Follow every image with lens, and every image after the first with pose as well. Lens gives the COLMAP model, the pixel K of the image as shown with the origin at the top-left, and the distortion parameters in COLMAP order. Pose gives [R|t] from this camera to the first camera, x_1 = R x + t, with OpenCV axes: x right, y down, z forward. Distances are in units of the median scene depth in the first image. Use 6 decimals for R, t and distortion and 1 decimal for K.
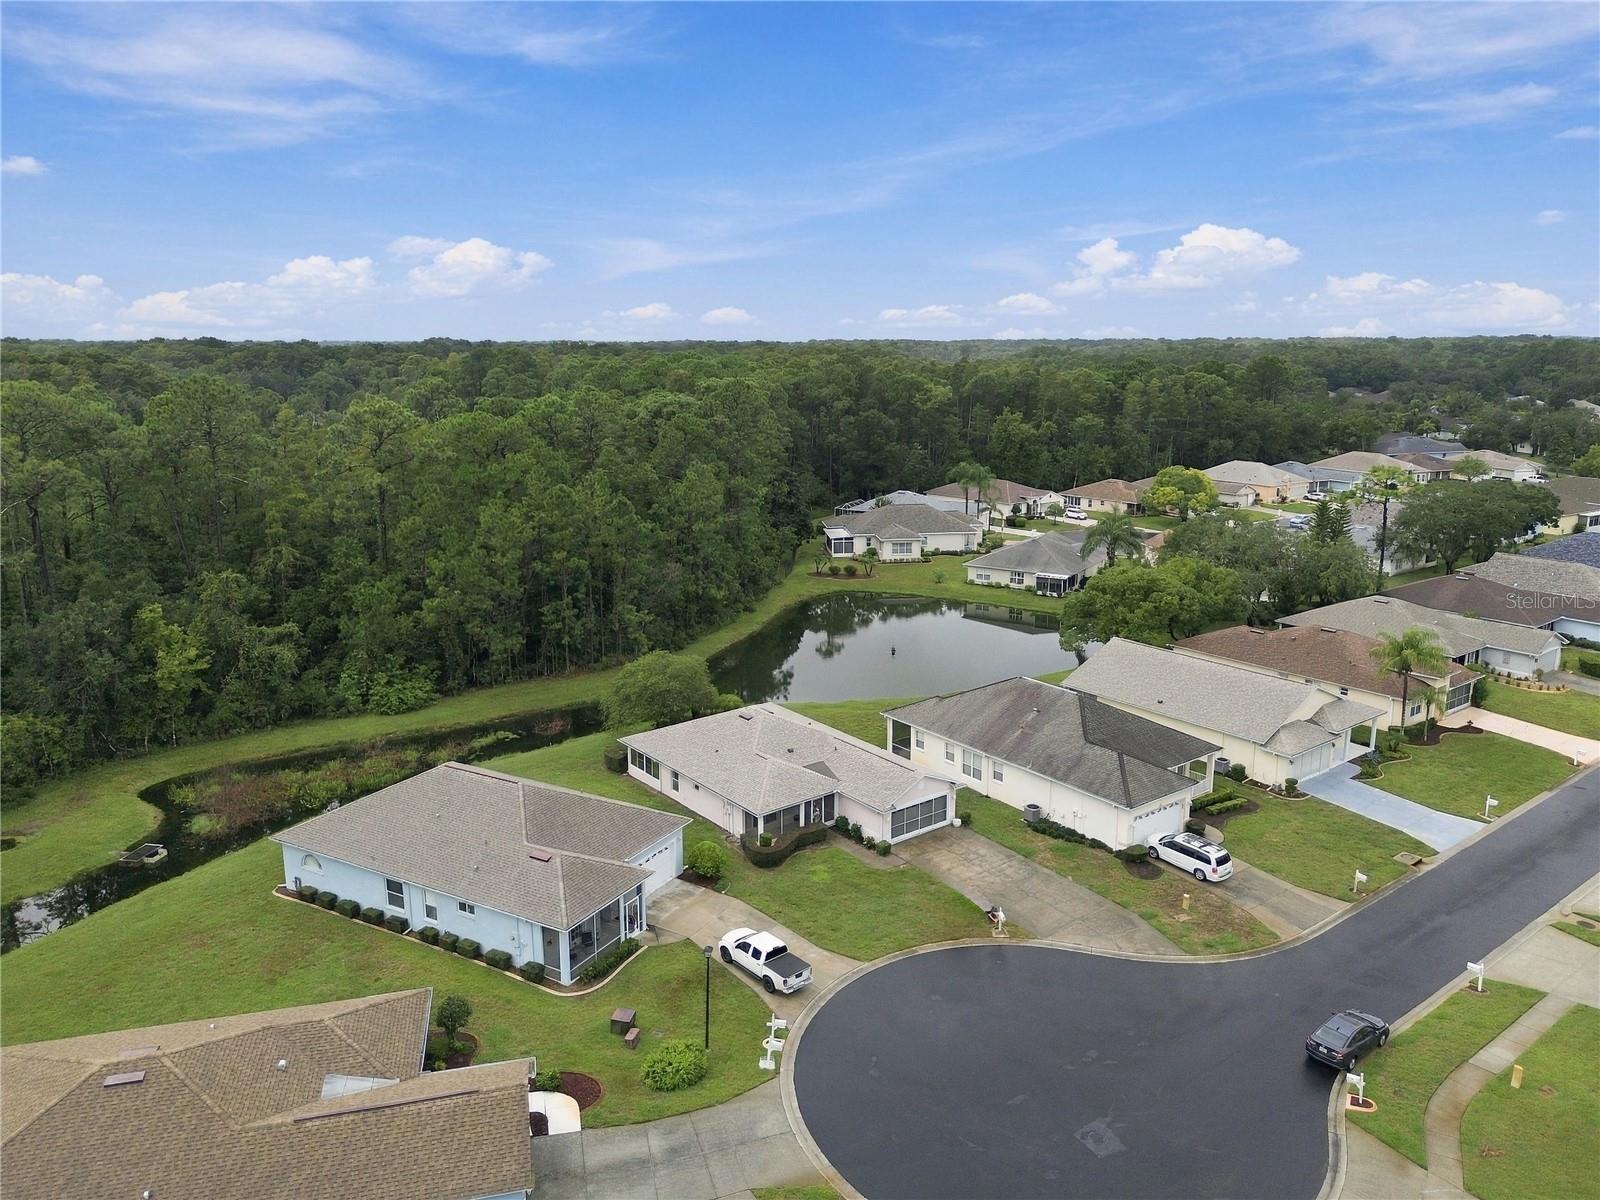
lens RADIAL K [[1157.7, 0, 800.0], [0, 1157.7, 600.0], [0, 0, 1]] dist [0.004297, 0.000185]
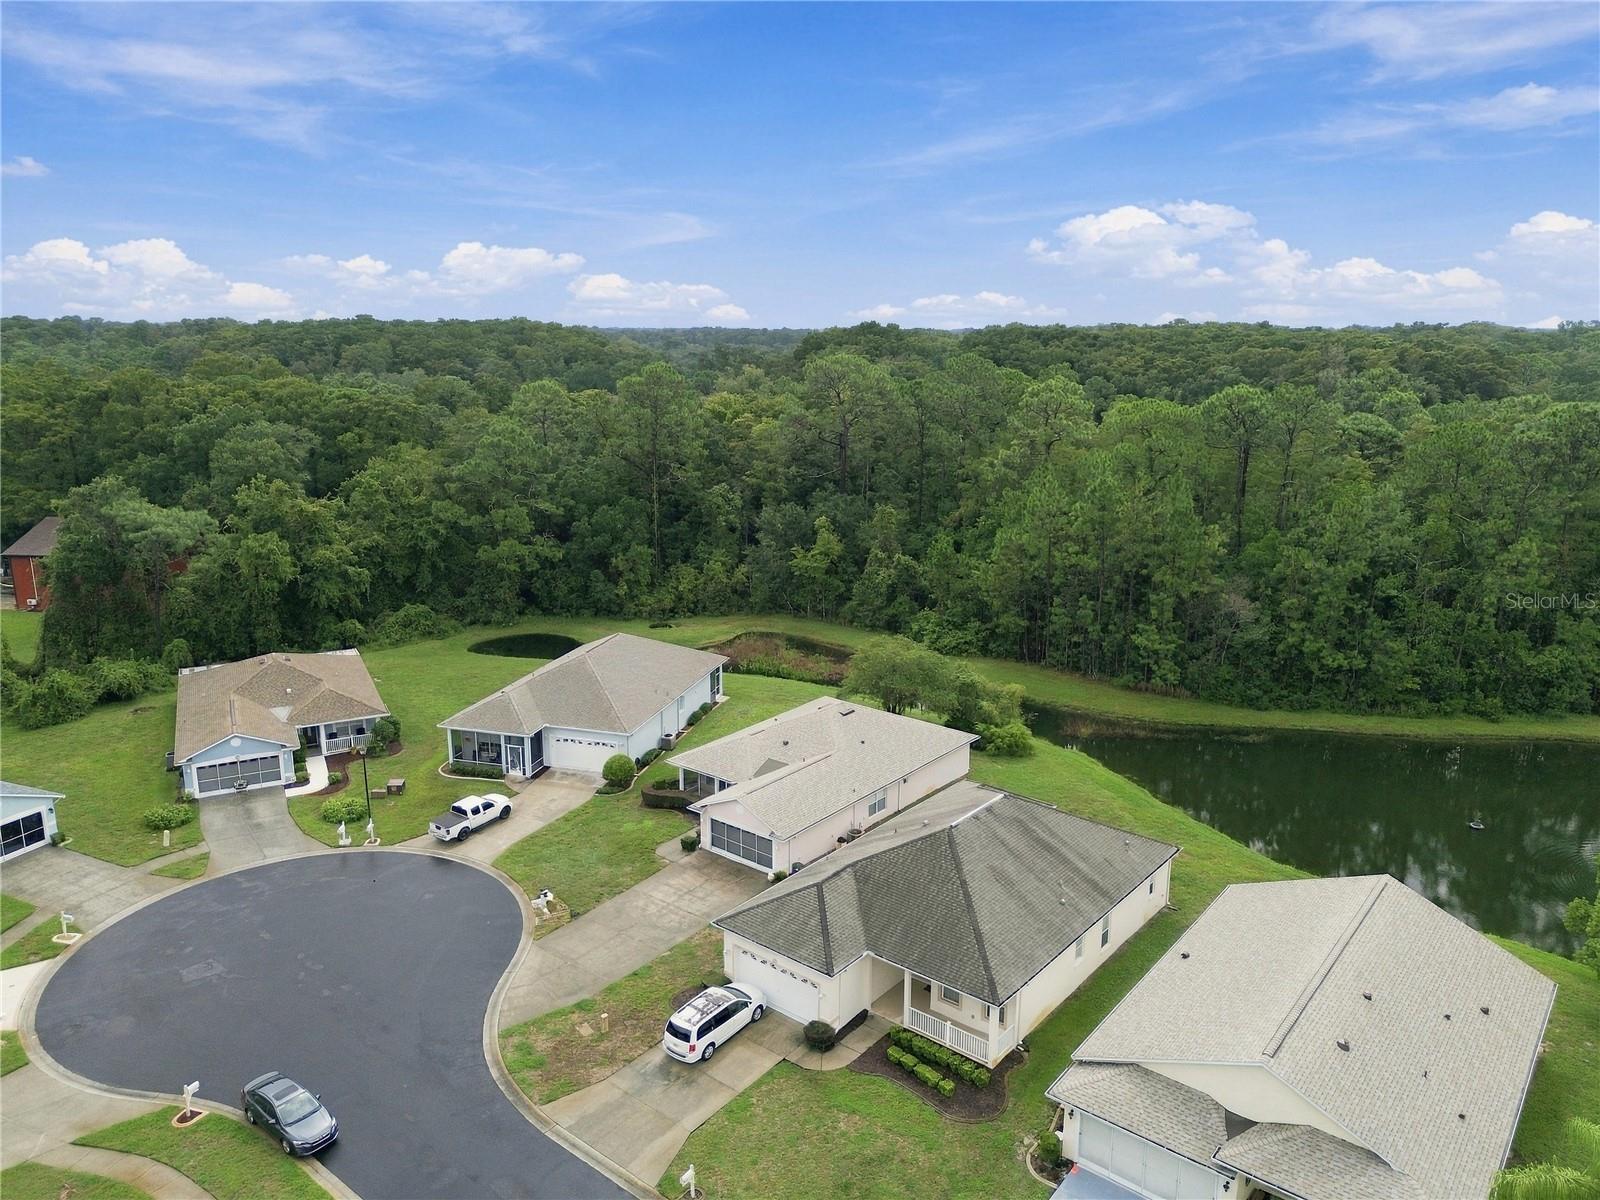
lens RADIAL K [[1157.7, 0, 800.0], [0, 1157.7, 600.0], [0, 0, 1]] dist [0.004297, 0.000185]
pose [[0.215155, 0.228158, -0.949554, 0.946273], [-0.220158, 0.958628, 0.180453, -0.173565], [0.951440, 0.170226, 0.256484, 0.784542]]
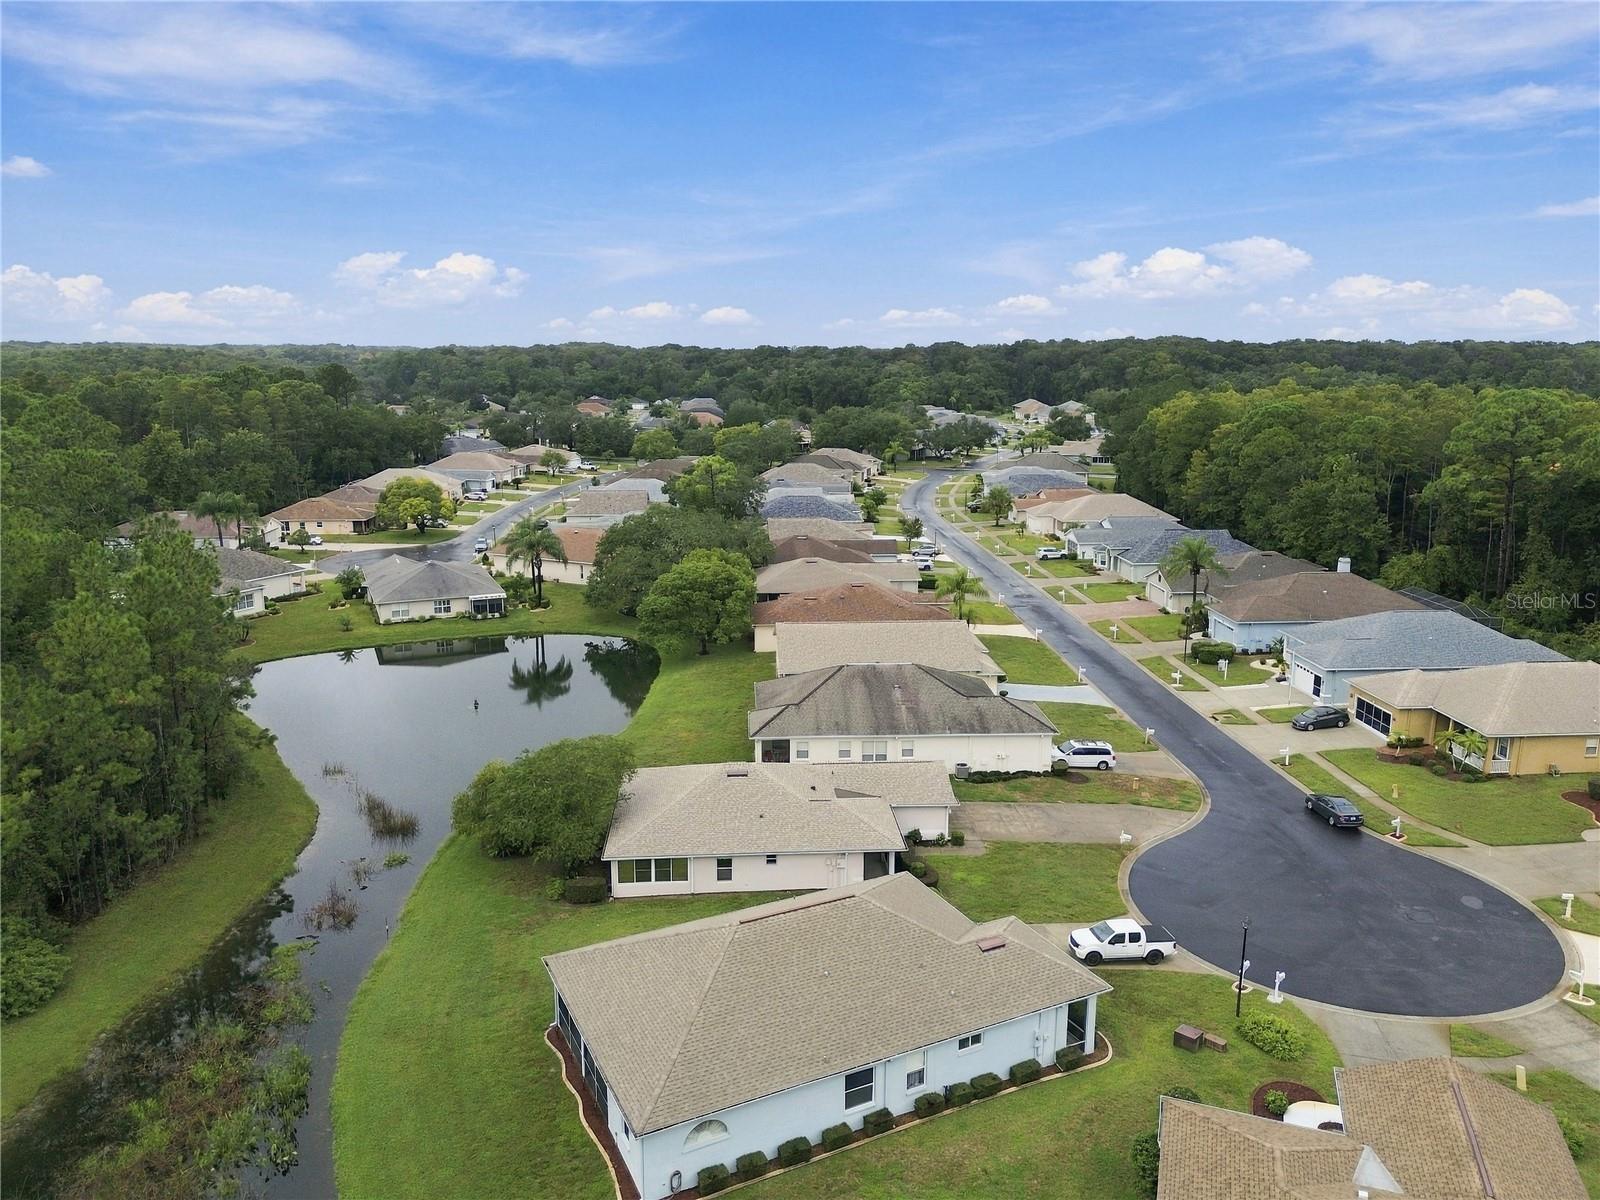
lens RADIAL K [[1165.7, 0, 800.0], [0, 1165.7, 600.0], [0, 0, 1]] dist [0.035034, -0.003168]
pose [[0.559649, -0.181669, 0.808572, -0.783183], [0.186713, 0.978232, 0.090555, -0.108517], [-0.807422, 0.100292, 0.581387, 0.477615]]
